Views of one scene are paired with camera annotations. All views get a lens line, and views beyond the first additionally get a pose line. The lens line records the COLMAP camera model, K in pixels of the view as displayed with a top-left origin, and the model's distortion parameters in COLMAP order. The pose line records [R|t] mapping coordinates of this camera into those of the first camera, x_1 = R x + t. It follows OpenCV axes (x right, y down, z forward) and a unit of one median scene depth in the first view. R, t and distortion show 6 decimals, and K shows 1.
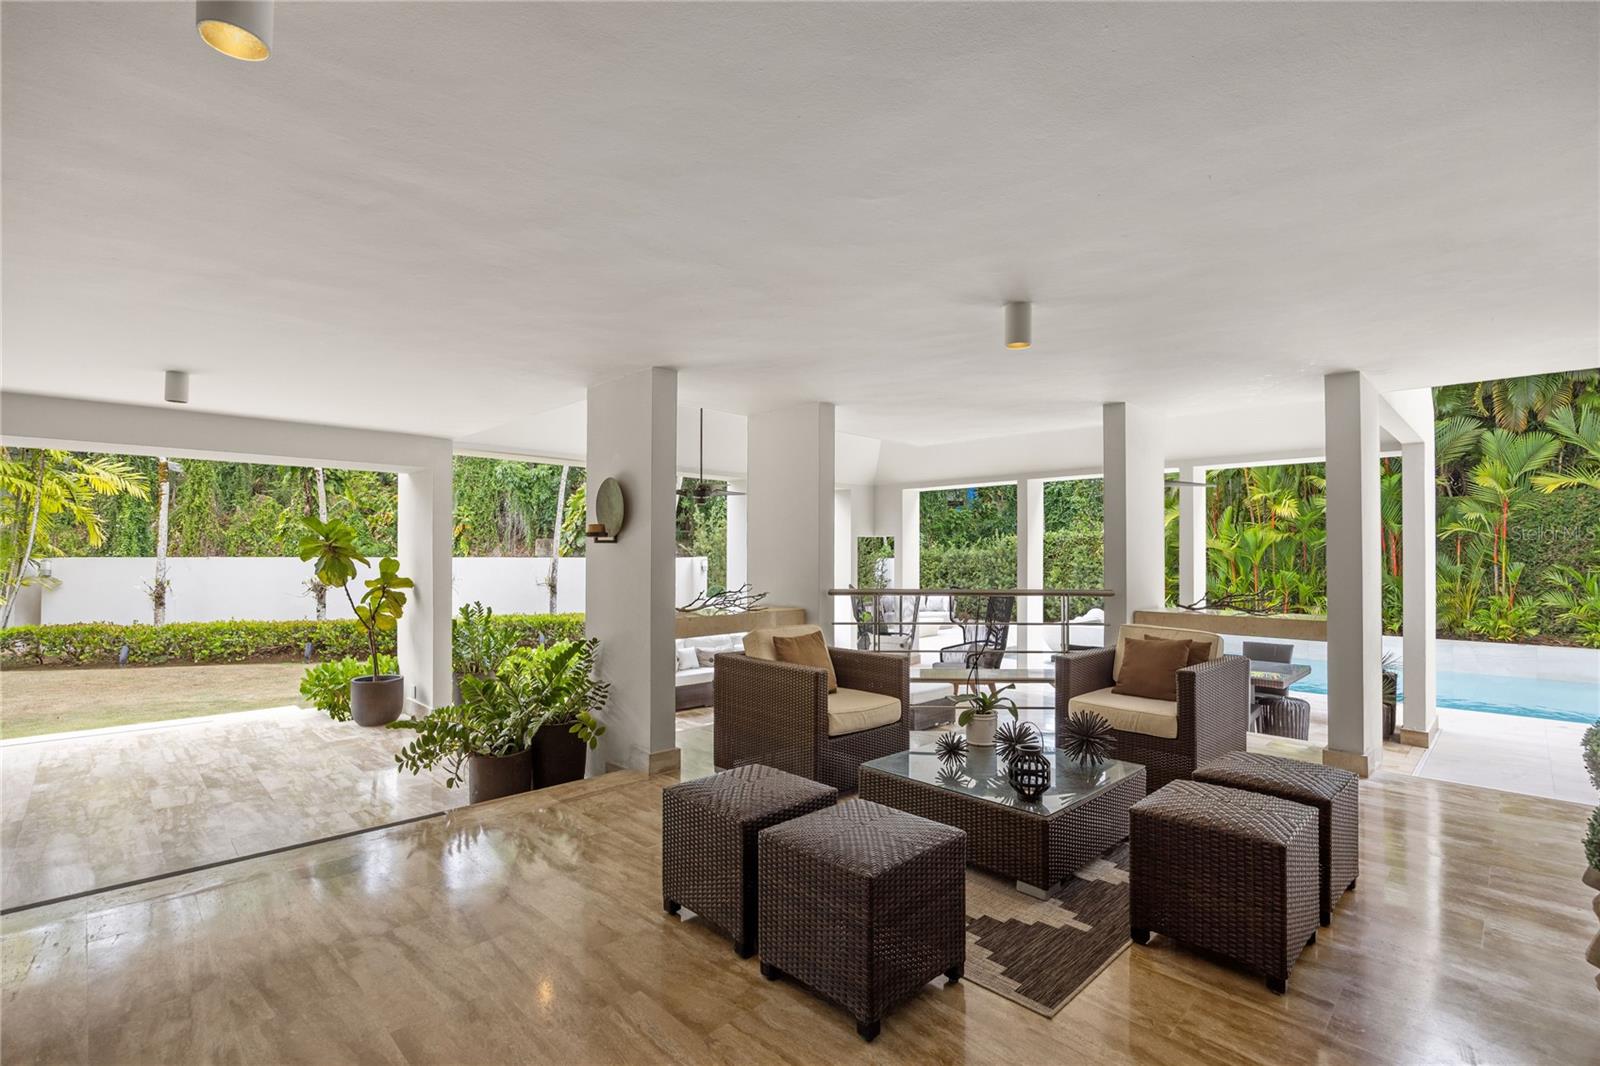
lens RADIAL K [[726.2, 0, 791.7], [0, 726.2, 541.0], [0, 0, 1]] dist [-0.005819, -0.000365]
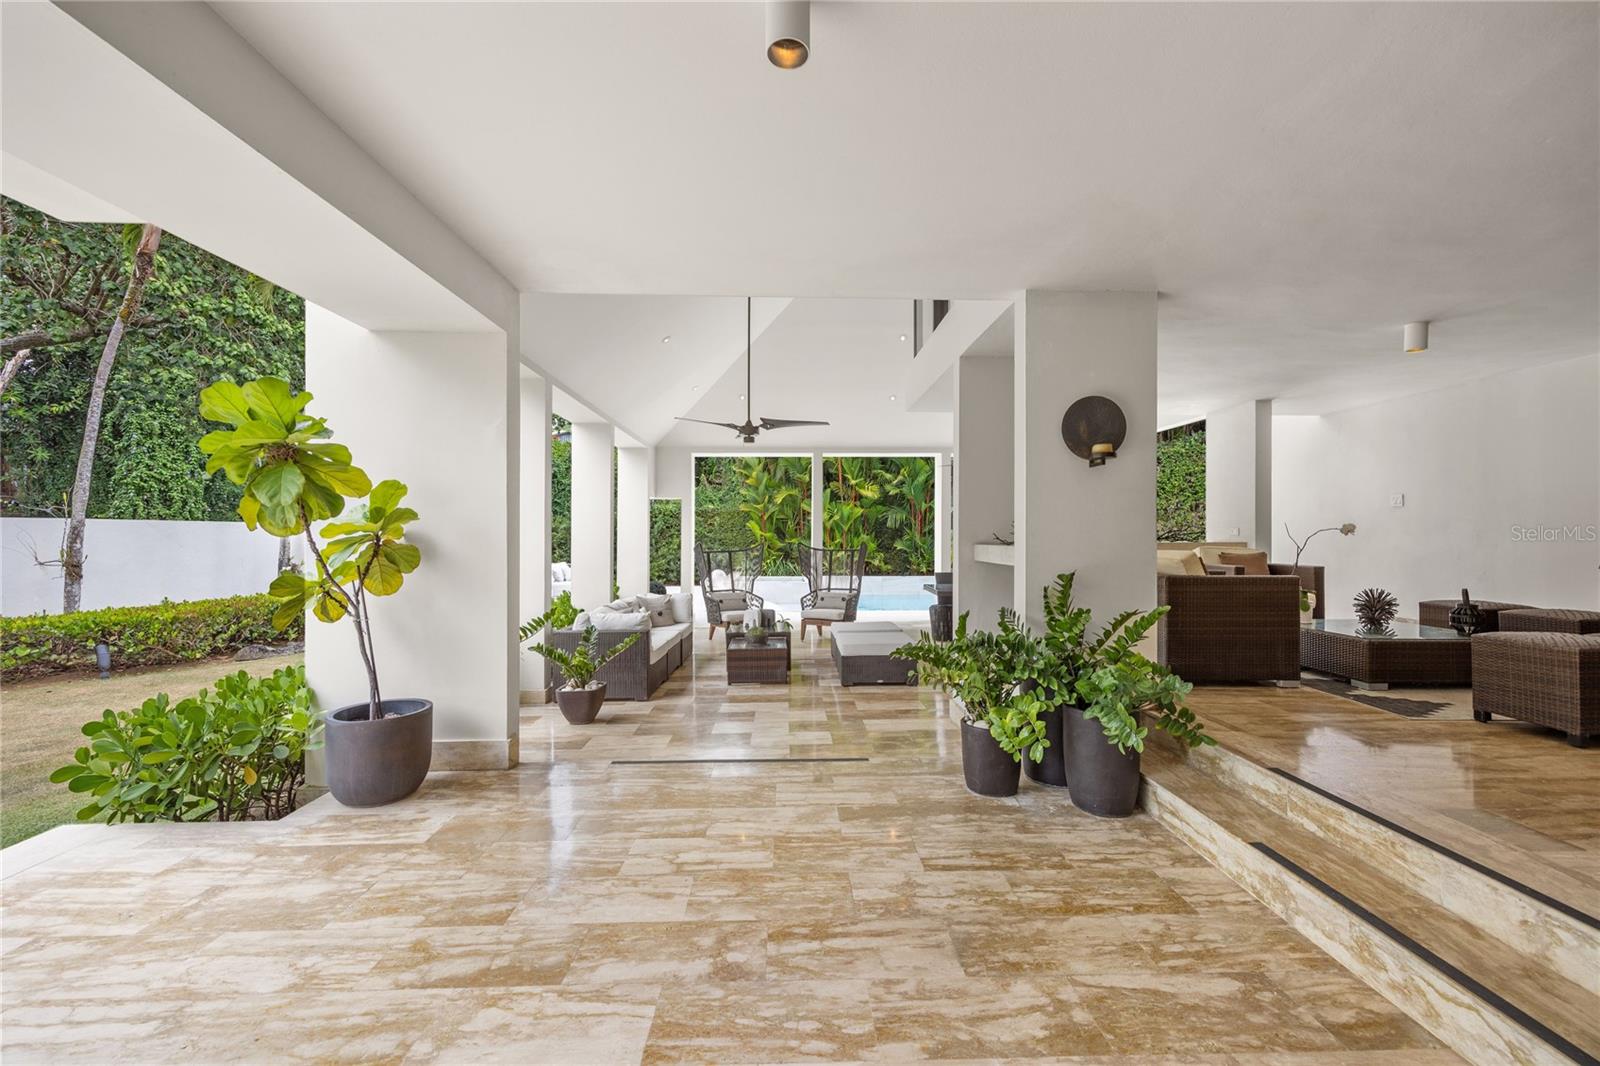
lens RADIAL K [[642.2, 0, 801.6], [0, 642.2, 534.4], [0, 0, 1]] dist [0.003633, -0.000598]
pose [[0.672177, -0.000109, 0.740391, -0.938355], [-0.010324, 0.999901, 0.009520, 0.076068], [-0.740319, -0.014043, 0.672109, 0.619459]]
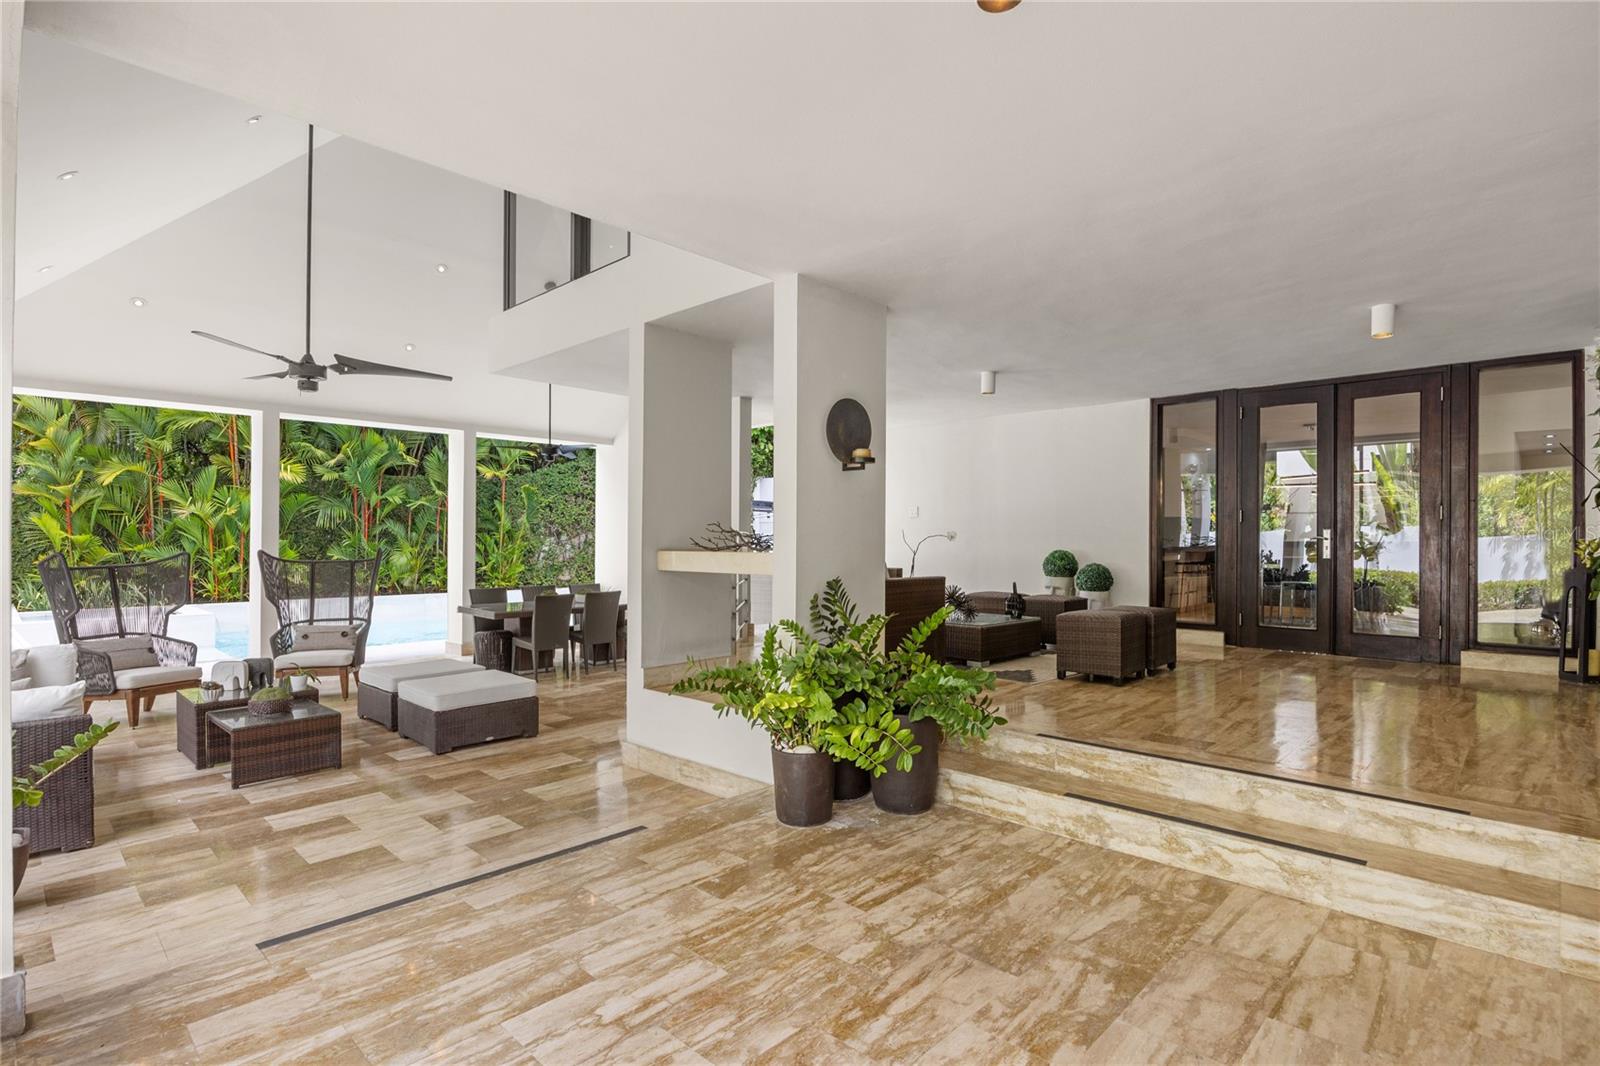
lens RADIAL K [[788.1, 0, 811.5], [0, 788.1, 539.1], [0, 0, 1]] dist [-0.014564, 0.000326]
pose [[-0.046470, 0.000456, 0.998920, -1.046915], [-0.017392, 0.999848, -0.001266, 0.080691], [-0.998768, -0.017432, -0.046455, 0.929224]]
